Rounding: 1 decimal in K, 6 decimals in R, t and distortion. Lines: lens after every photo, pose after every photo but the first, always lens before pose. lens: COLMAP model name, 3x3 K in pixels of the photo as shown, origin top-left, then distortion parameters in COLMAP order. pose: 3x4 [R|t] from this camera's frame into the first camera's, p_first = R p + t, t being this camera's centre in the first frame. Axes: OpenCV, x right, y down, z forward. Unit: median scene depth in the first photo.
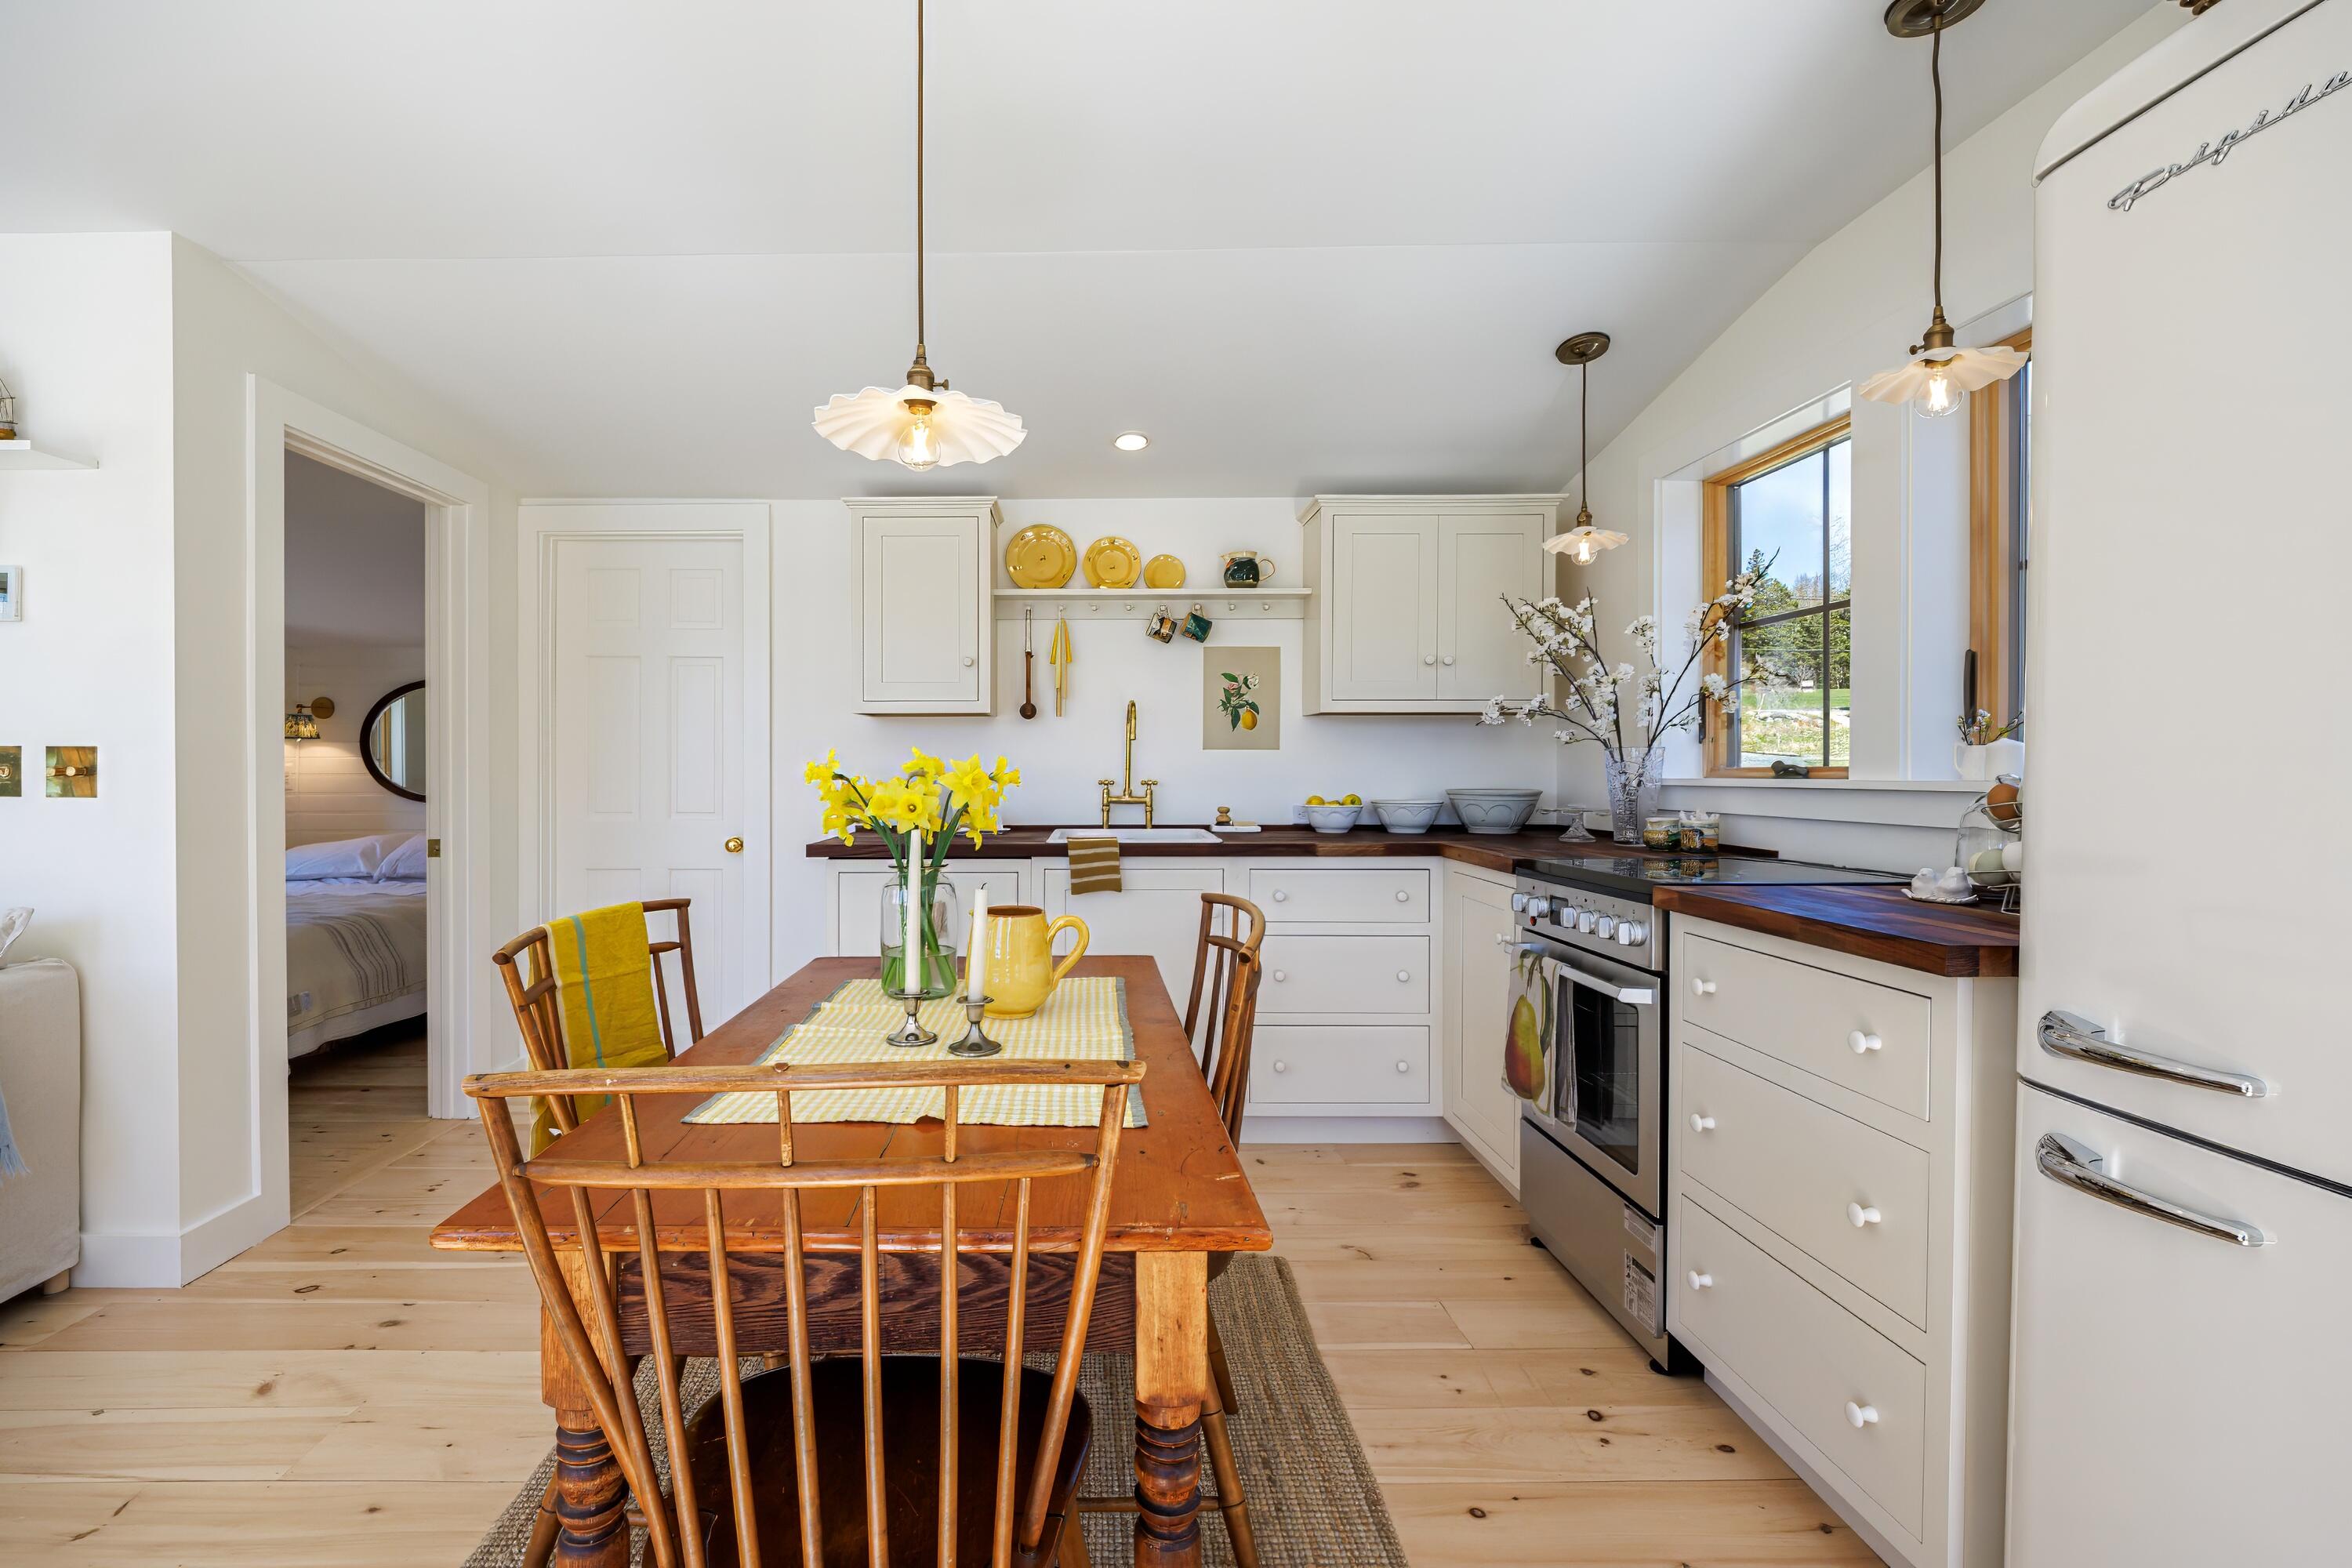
lens RADIAL K [[1009.0, 0, 1060.3], [0, 1009.0, 777.8], [0, 0, 1]] dist [-0.002378, 0.000320]
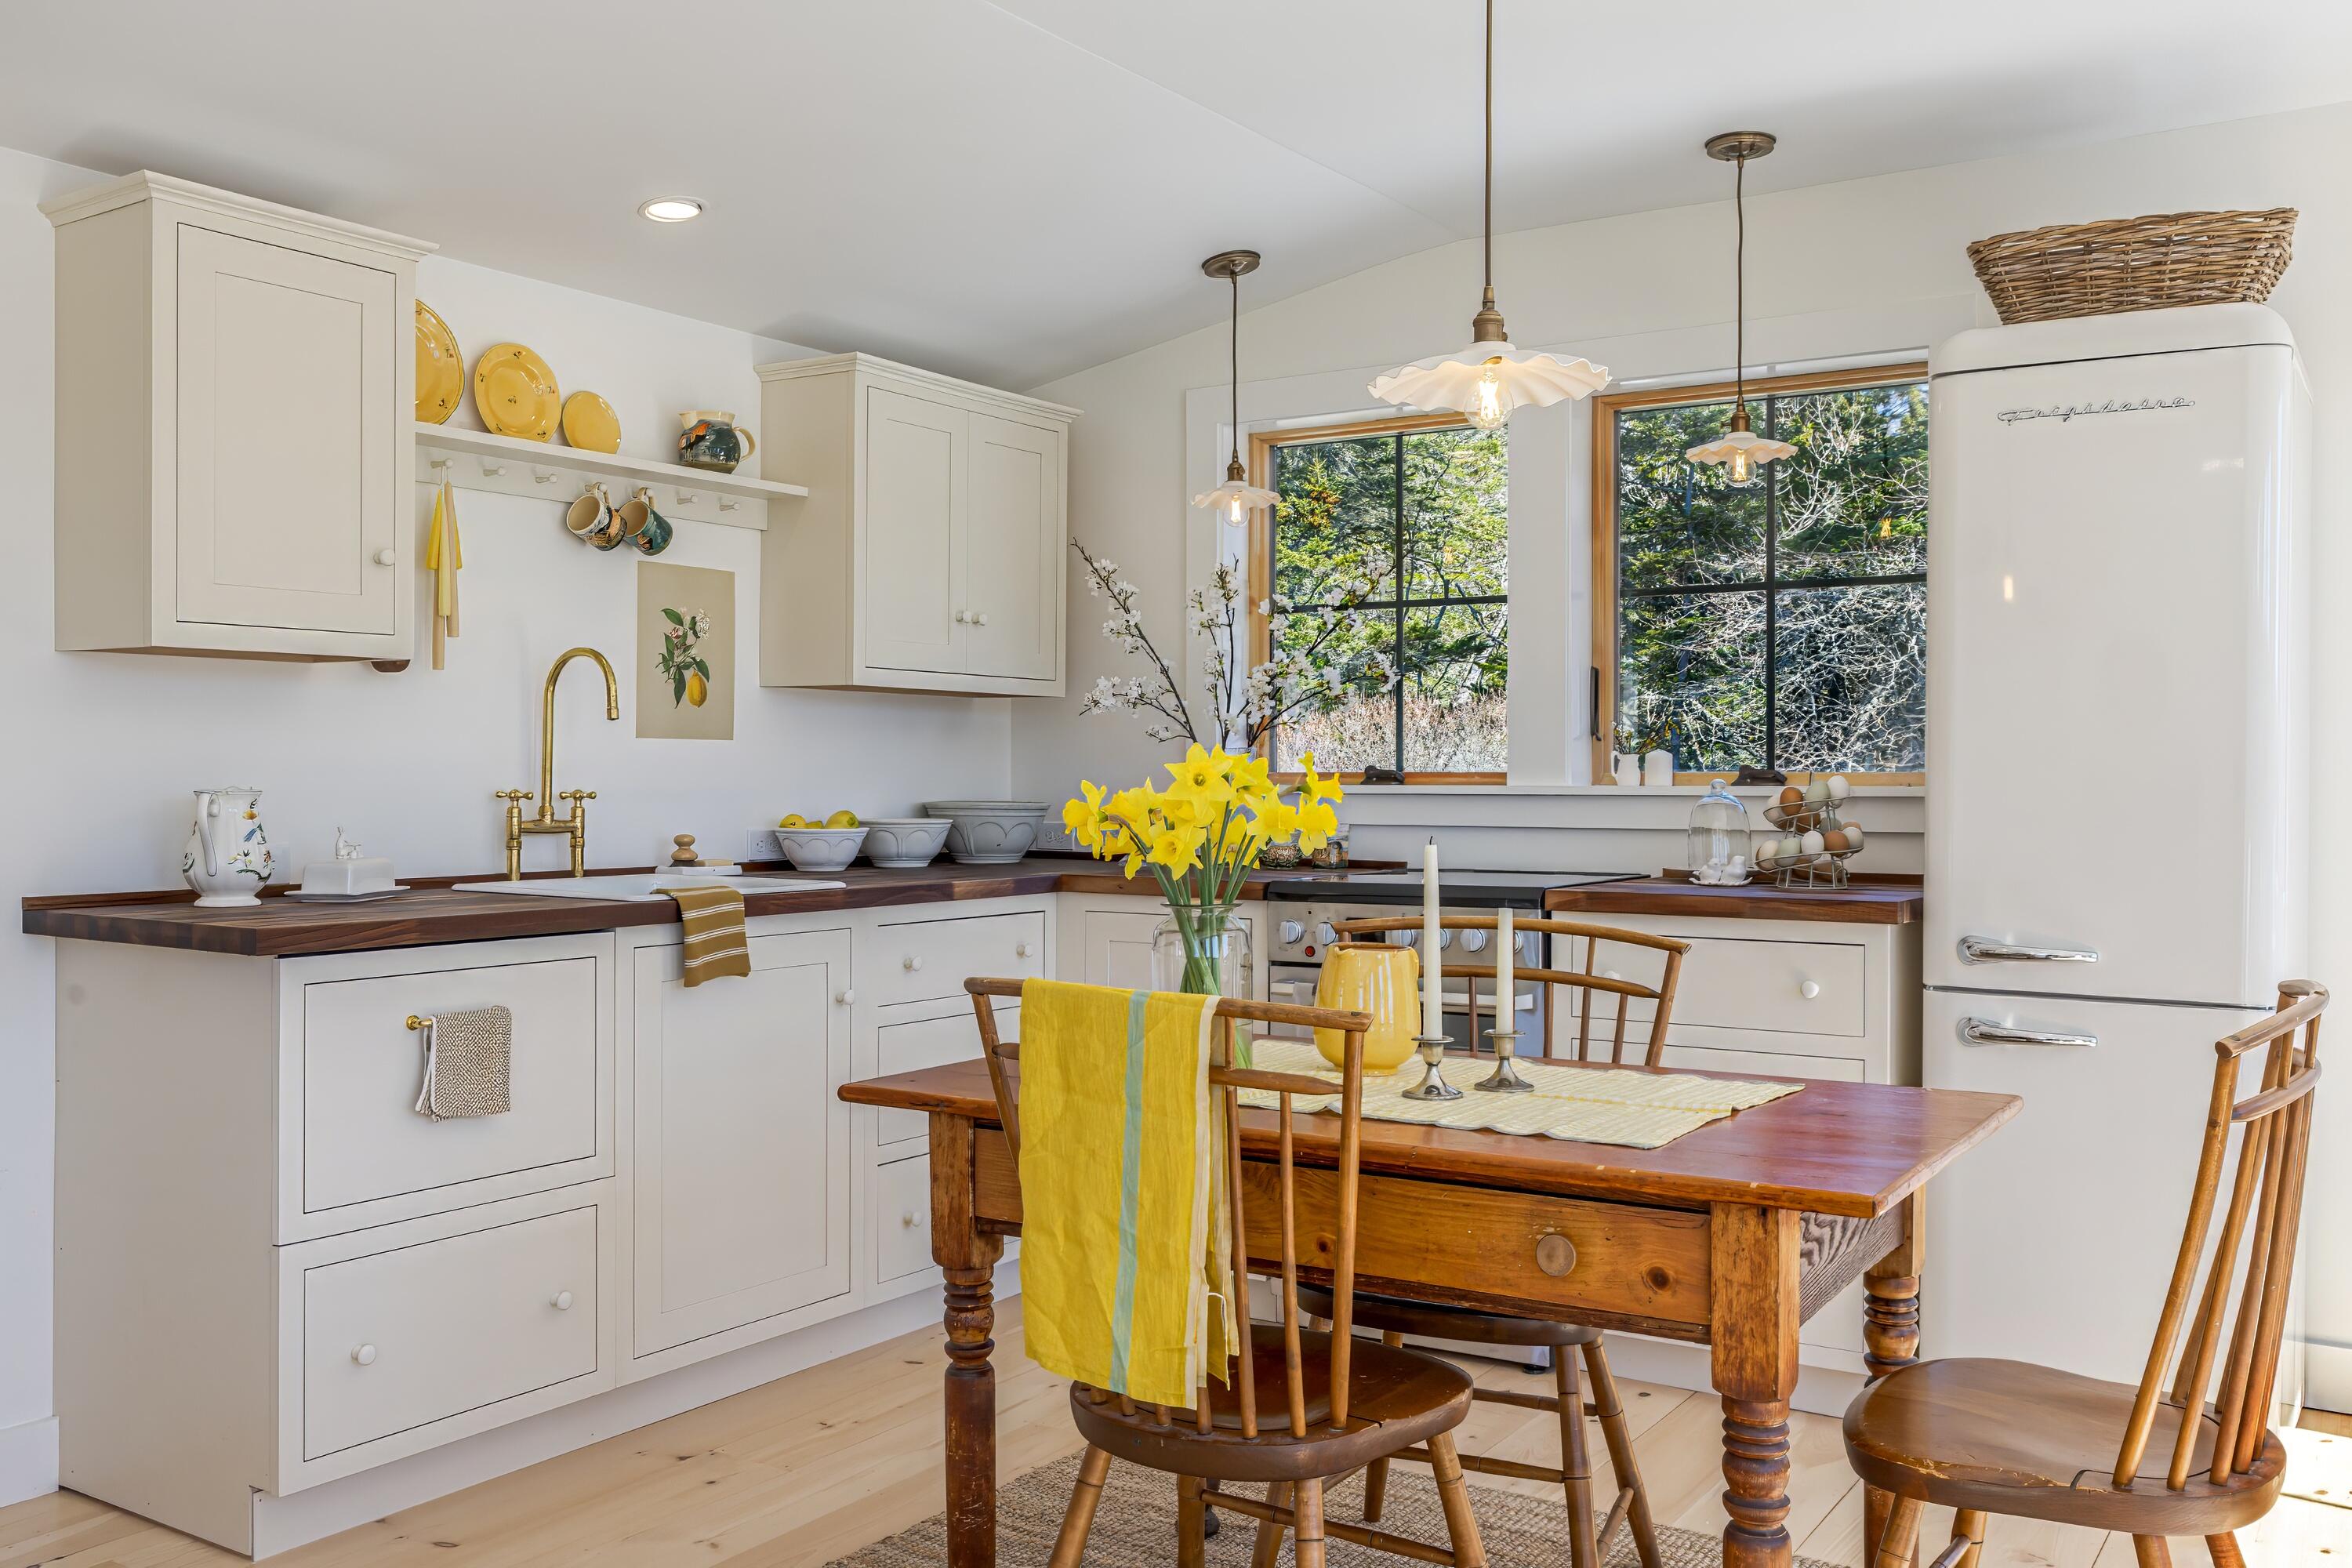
lens RADIAL K [[2067.2, 0, 1188.8], [0, 2067.2, 782.3], [0, 0, 1]] dist [-0.005509, 0.023174]
pose [[0.538468, 0.000771, 0.842646, -0.696214], [0.004206, 0.999985, -0.003603, 0.003233], [-0.842636, 0.005484, 0.538456, 0.095868]]
